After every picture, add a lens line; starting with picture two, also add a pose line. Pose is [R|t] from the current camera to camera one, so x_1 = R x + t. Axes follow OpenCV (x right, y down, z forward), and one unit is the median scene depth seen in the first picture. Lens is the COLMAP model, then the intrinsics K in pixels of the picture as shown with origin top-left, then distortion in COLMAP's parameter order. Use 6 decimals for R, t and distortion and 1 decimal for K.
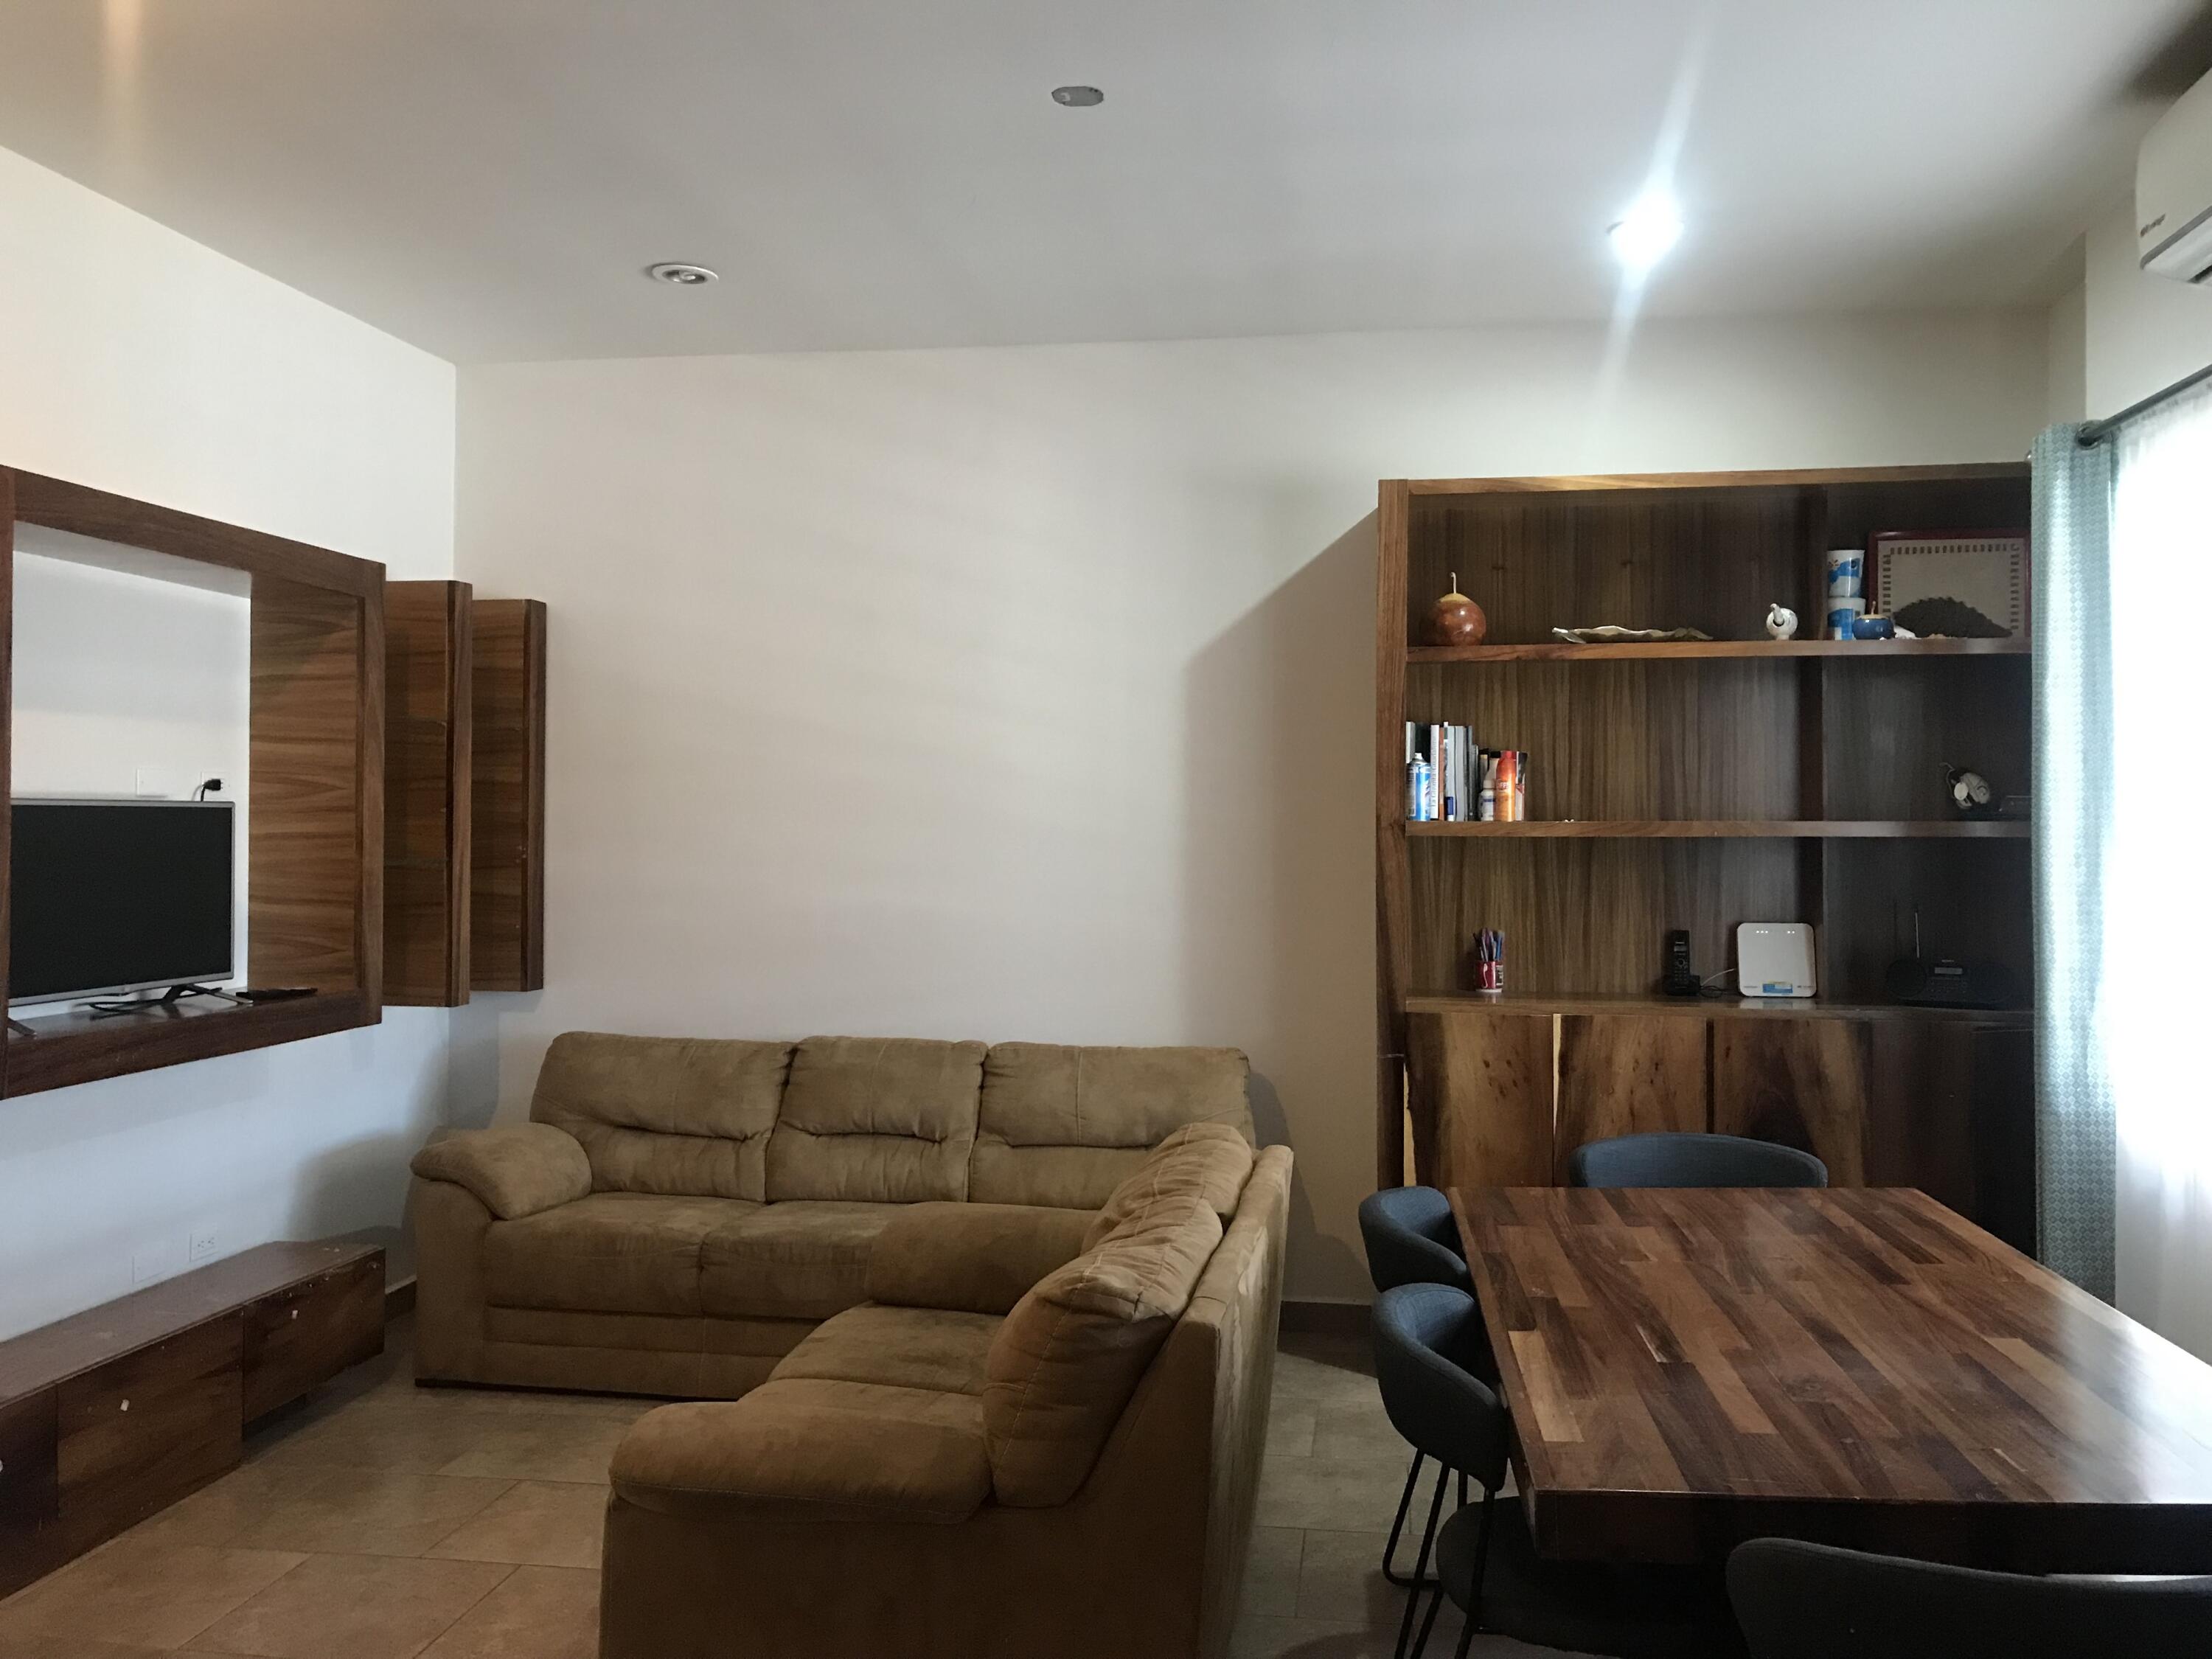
lens RADIAL K [[1829.2, 0, 1102.2], [0, 1829.2, 795.7], [0, 0, 1]] dist [0.038275, -0.044632]
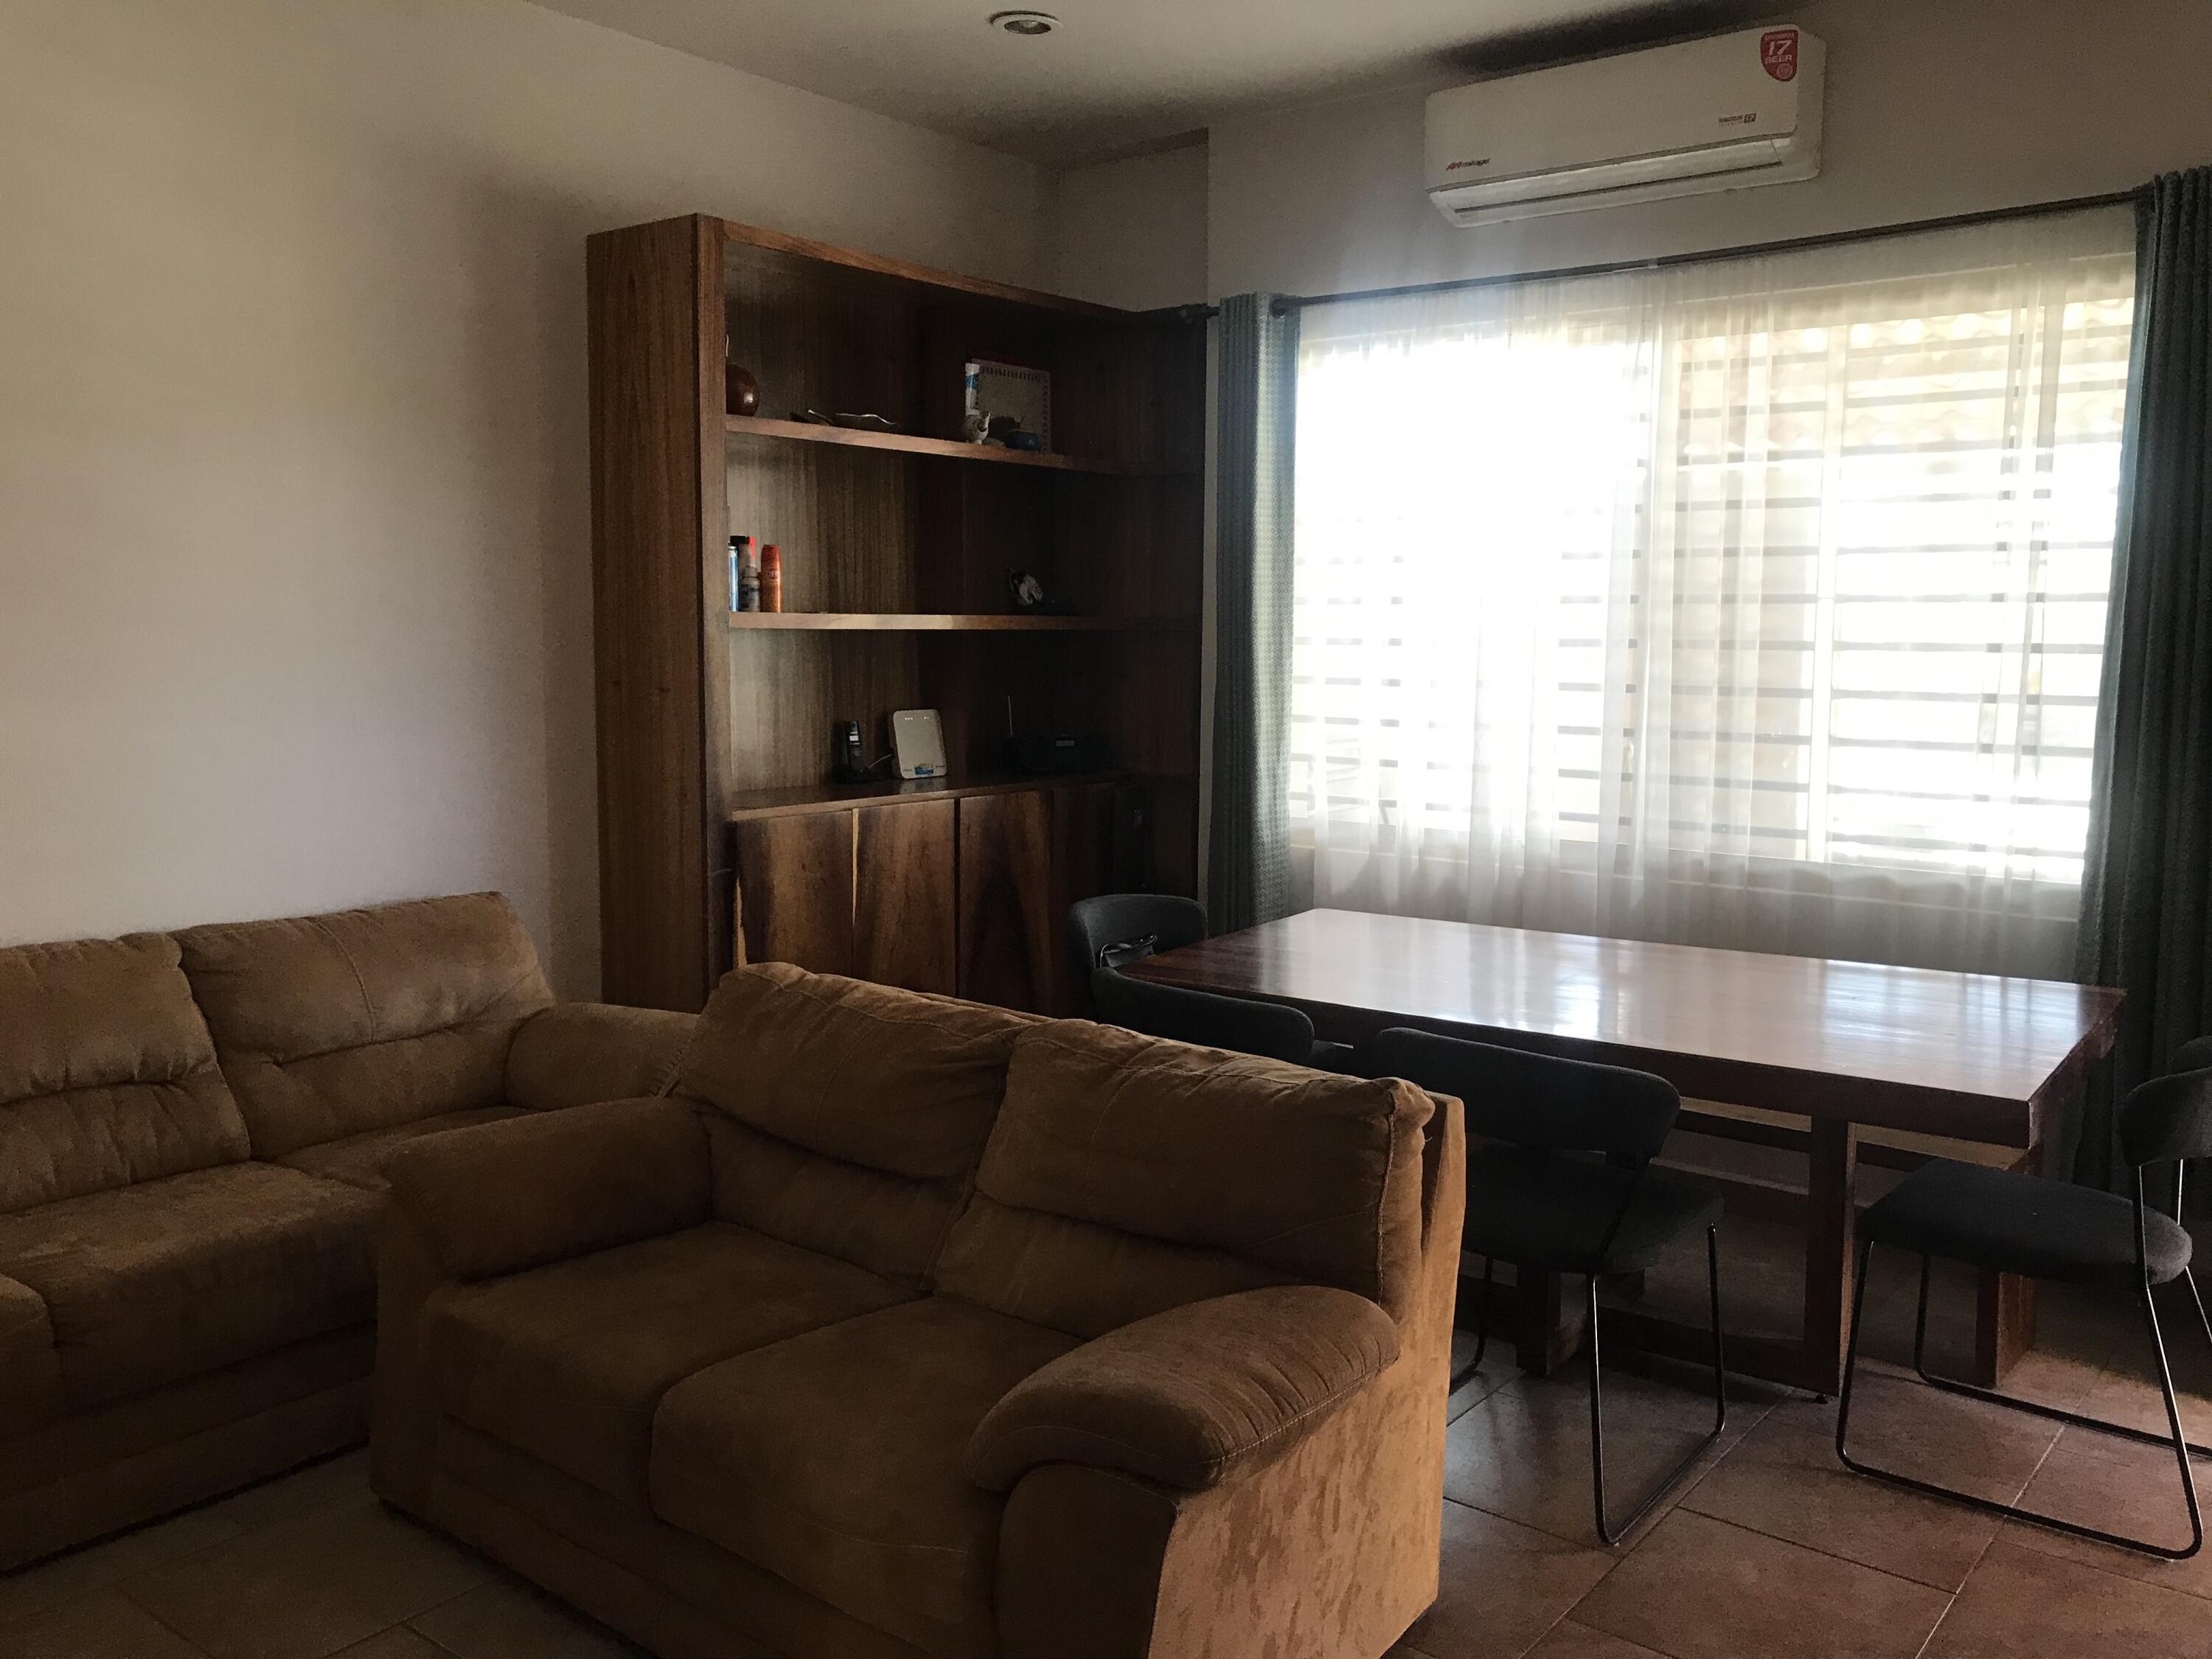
lens RADIAL K [[1829.2, 0, 1102.2], [0, 1829.2, 795.7], [0, 0, 1]] dist [0.038275, -0.044632]
pose [[0.491874, -0.080062, 0.866977, -0.535628], [-0.016443, 0.994731, 0.101189, 0.009732], [-0.870511, -0.064028, 0.487966, 0.399094]]
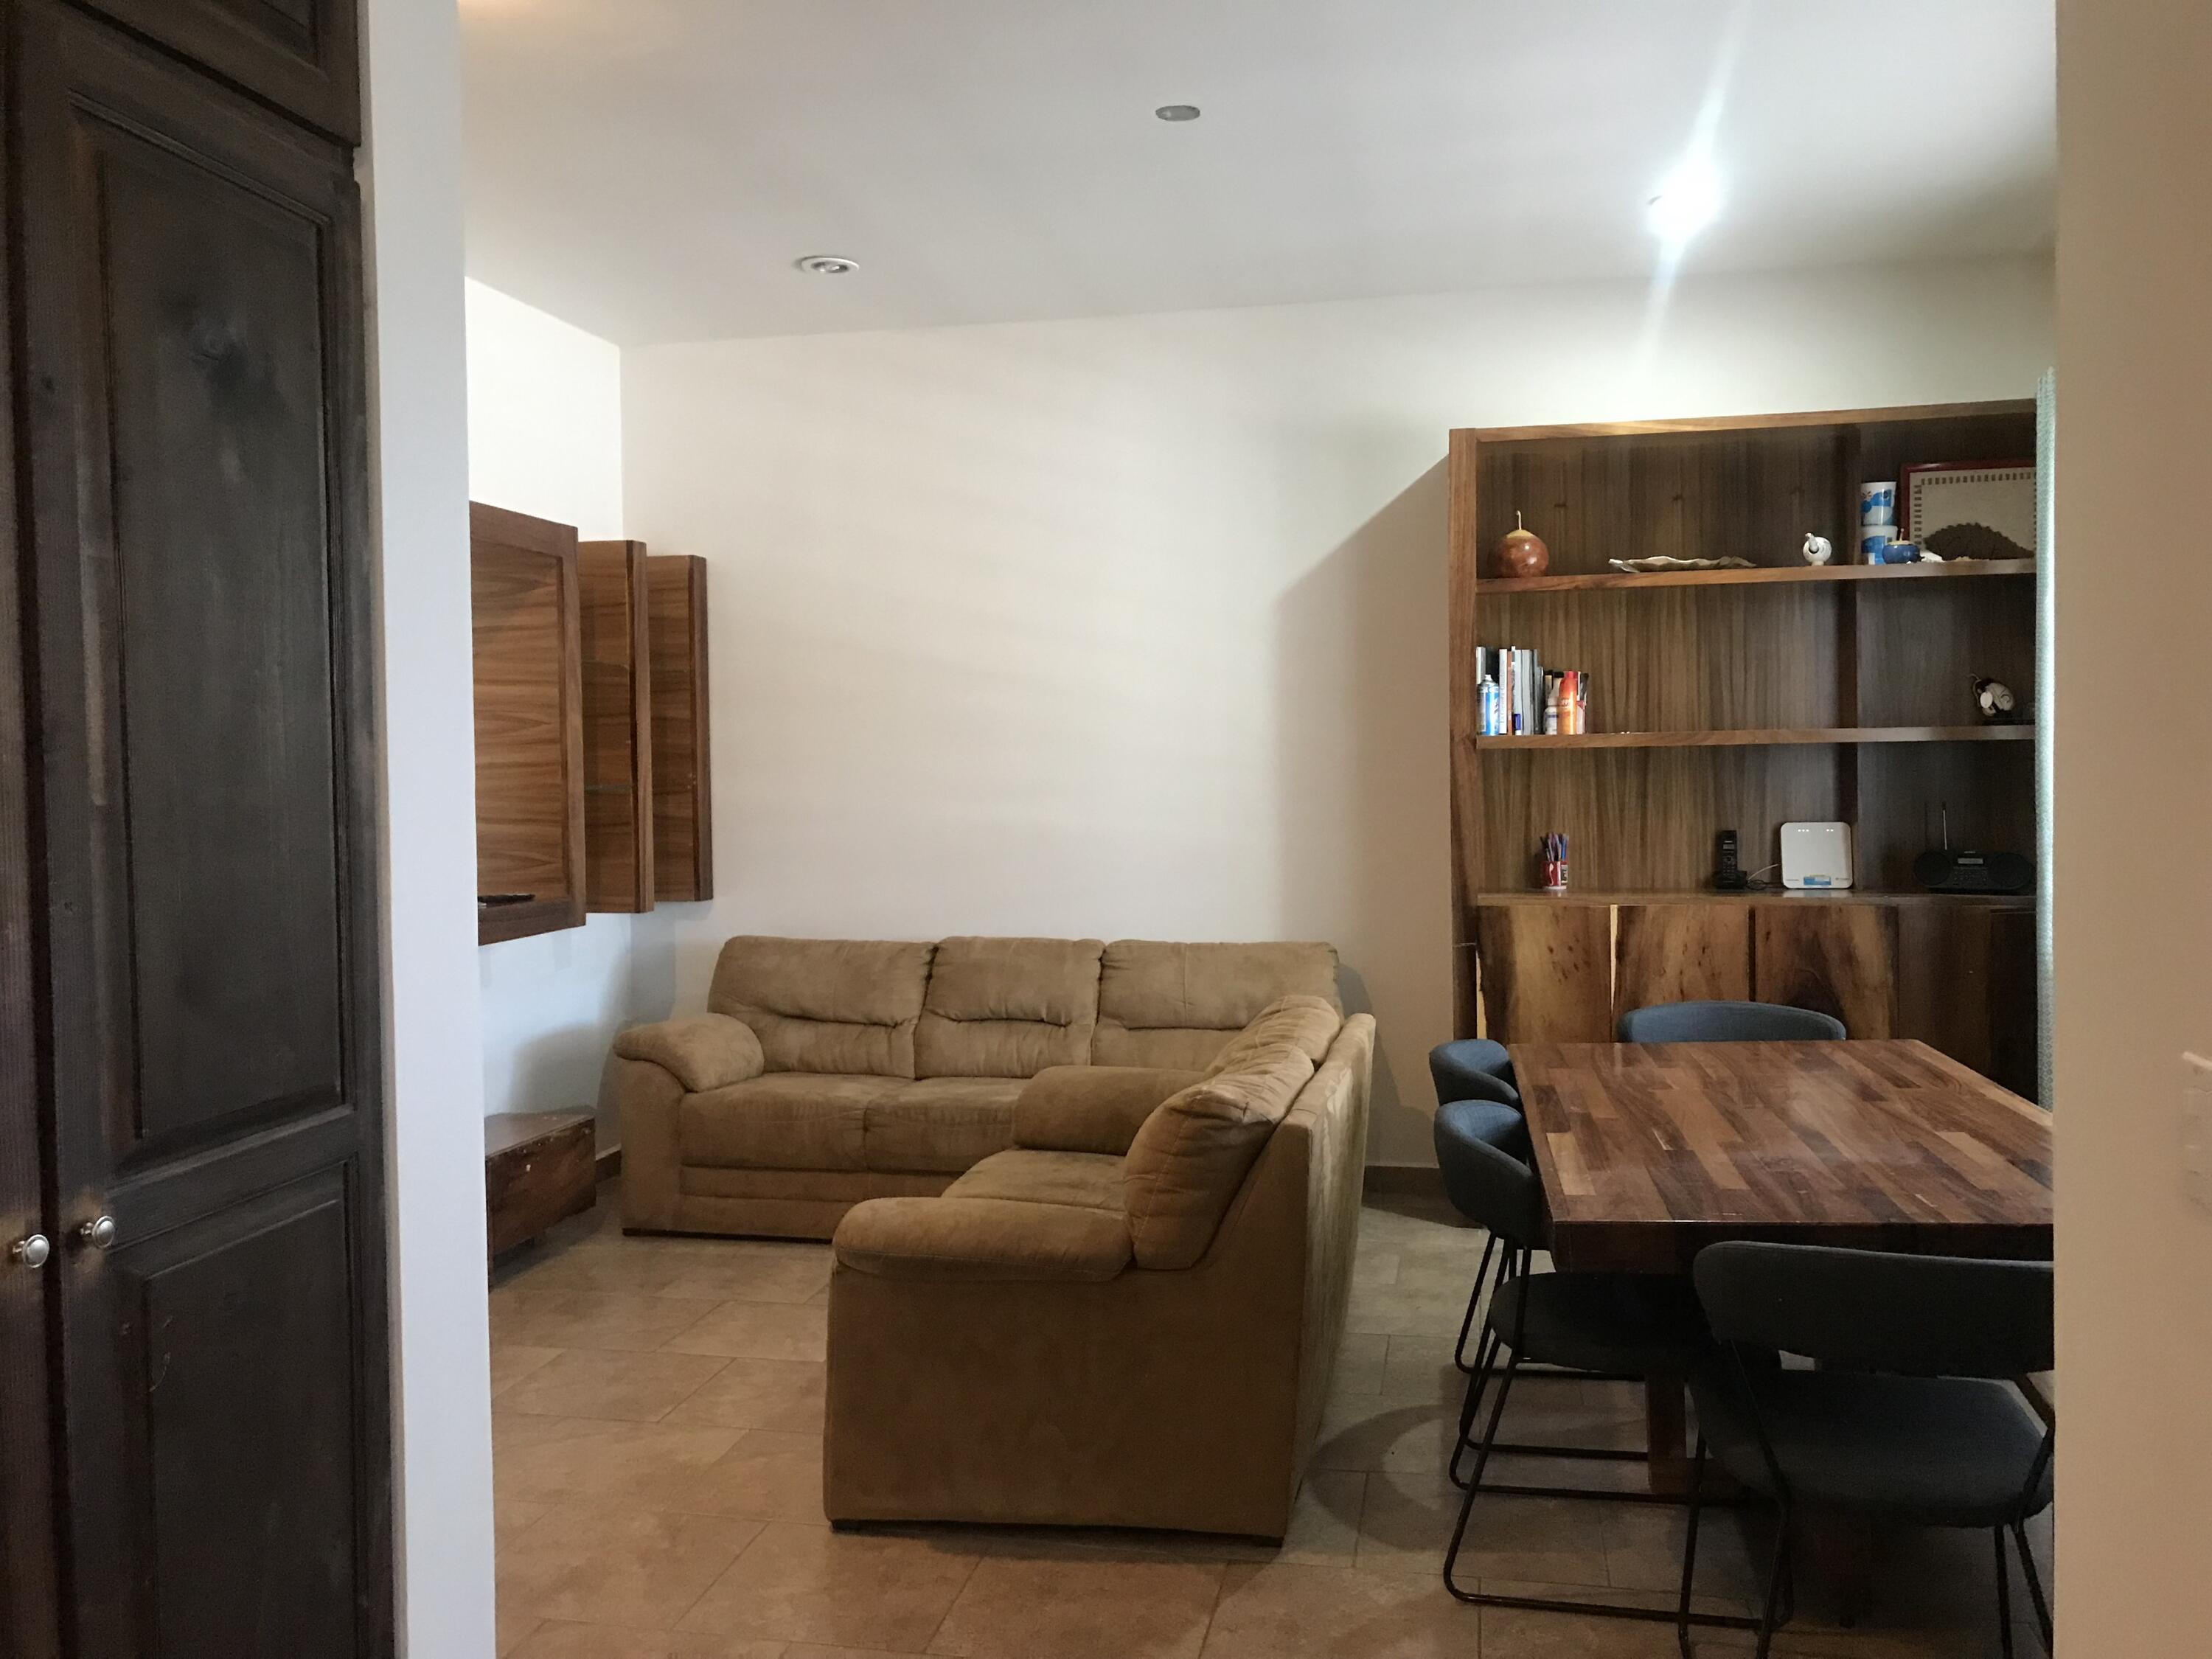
lens RADIAL K [[1809.5, 0, 1086.8], [0, 1809.5, 801.7], [0, 0, 1]] dist [0.056484, -0.121704]
pose [[0.998081, -0.015453, -0.059956, -0.006165], [0.017670, 0.999173, 0.036620, 0.009459], [0.059340, -0.037609, 0.997529, -0.124884]]
